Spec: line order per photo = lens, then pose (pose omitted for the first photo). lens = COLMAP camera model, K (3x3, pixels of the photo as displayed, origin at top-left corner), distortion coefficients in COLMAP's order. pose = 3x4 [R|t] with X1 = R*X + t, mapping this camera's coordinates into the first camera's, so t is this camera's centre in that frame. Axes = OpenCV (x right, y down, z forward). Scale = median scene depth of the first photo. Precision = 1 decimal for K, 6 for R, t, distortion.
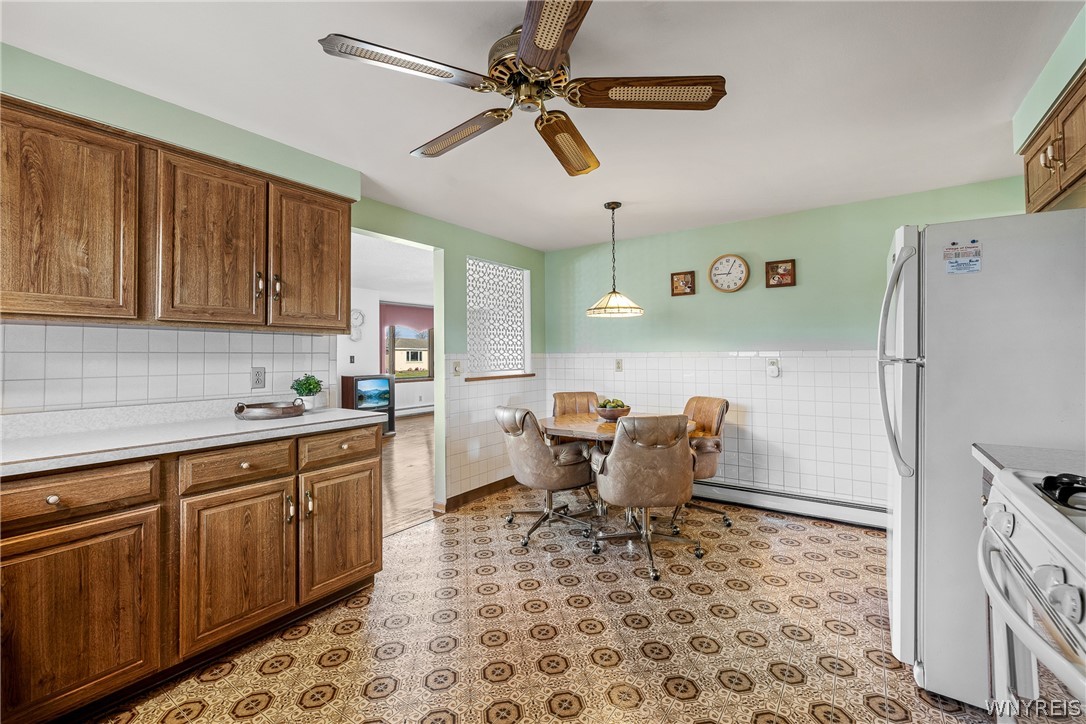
lens RADIAL K [[462.2, 0, 535.5], [0, 462.2, 344.4], [0, 0, 1]] dist [0.004266, 0.000379]
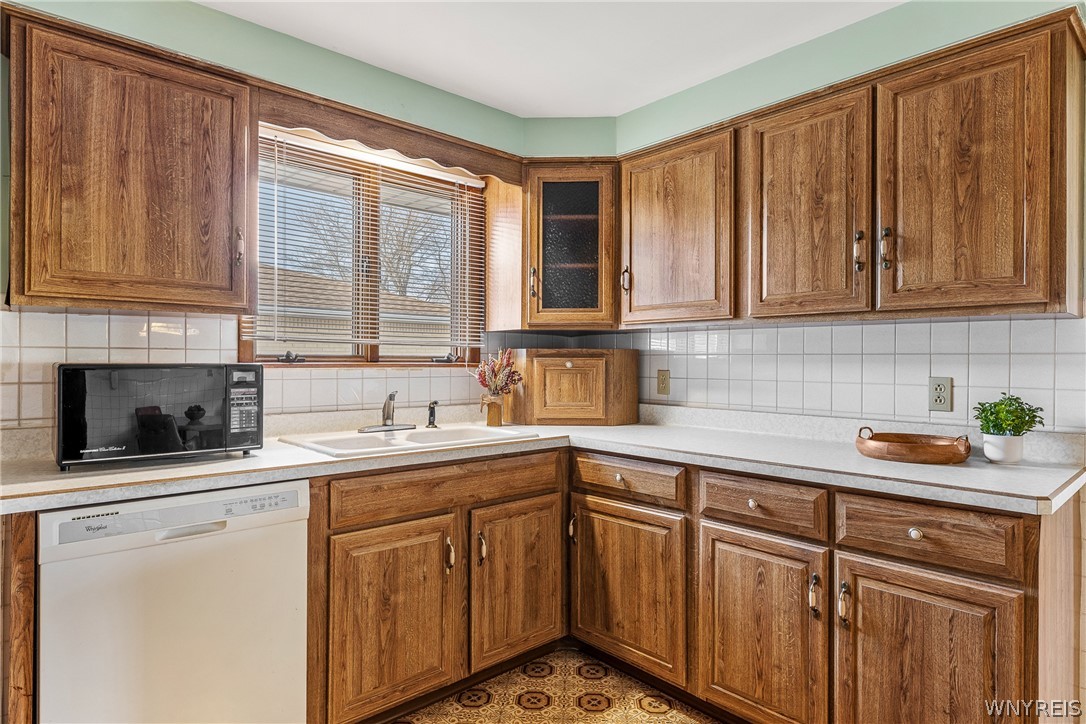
lens RADIAL K [[600.2, 0, 546.6], [0, 600.2, 359.4], [0, 0, 1]] dist [0.003532, -0.000284]
pose [[-0.202162, 0.004690, -0.979341, 0.326722], [0.022587, 0.999745, 0.000125, 0.015602], [0.979092, -0.022095, -0.202217, 0.724803]]
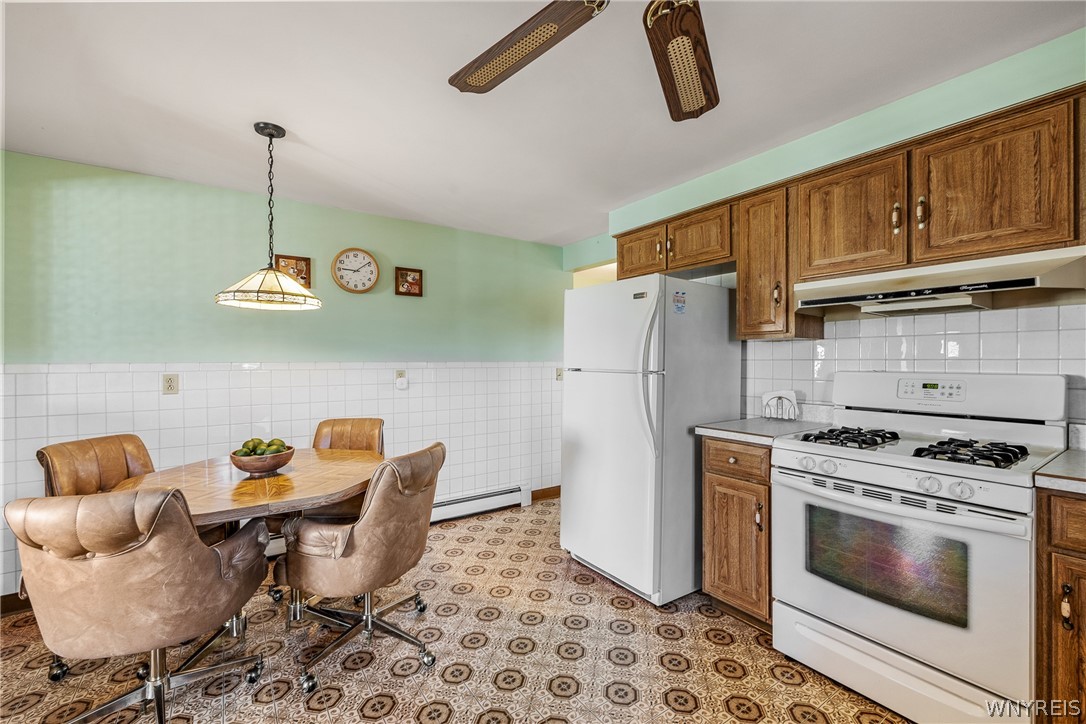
lens RADIAL K [[462.2, 0, 542.2], [0, 462.2, 357.8], [0, 0, 1]] dist [0.004266, 0.000379]
pose [[0.334041, 0.009200, 0.942514, -0.432335], [-0.022550, 0.999744, -0.001767, 0.001373], [-0.942289, -0.020663, 0.334163, 0.624891]]
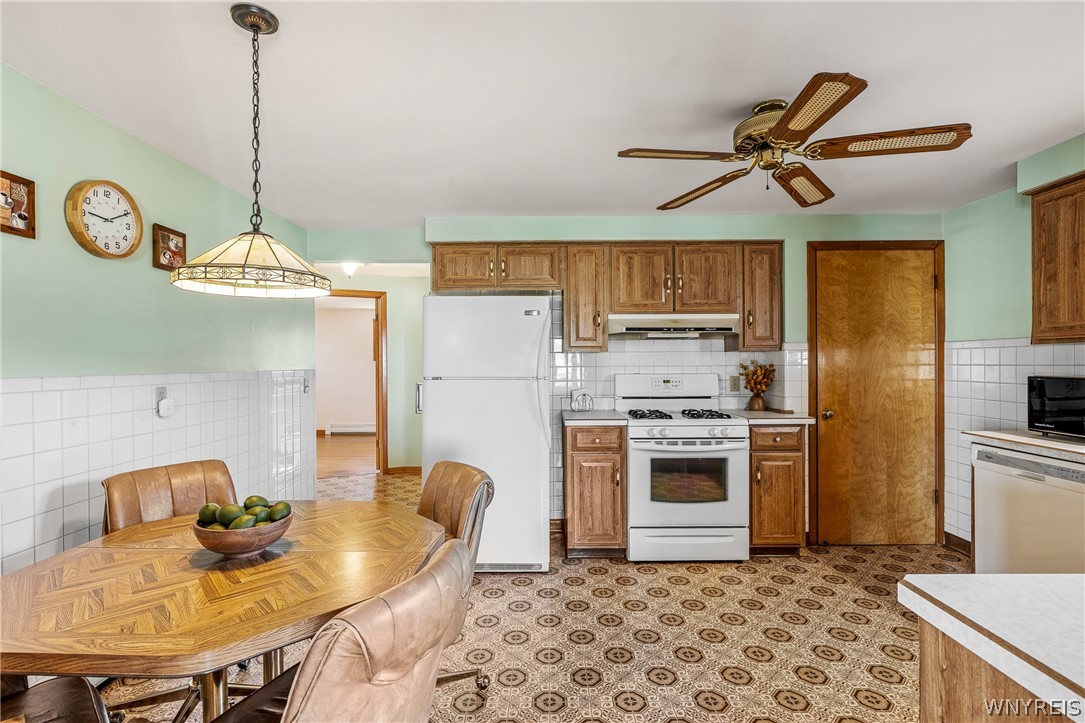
lens RADIAL K [[525.7, 0, 544.3], [0, 525.7, 359.7], [0, 0, 1]] dist [0.001764, 0.000305]
pose [[-0.589891, 0.013820, 0.807365, -0.510592], [-0.009958, 0.999653, -0.024388, 0.011156], [-0.807422, -0.022426, -0.589549, 1.526442]]
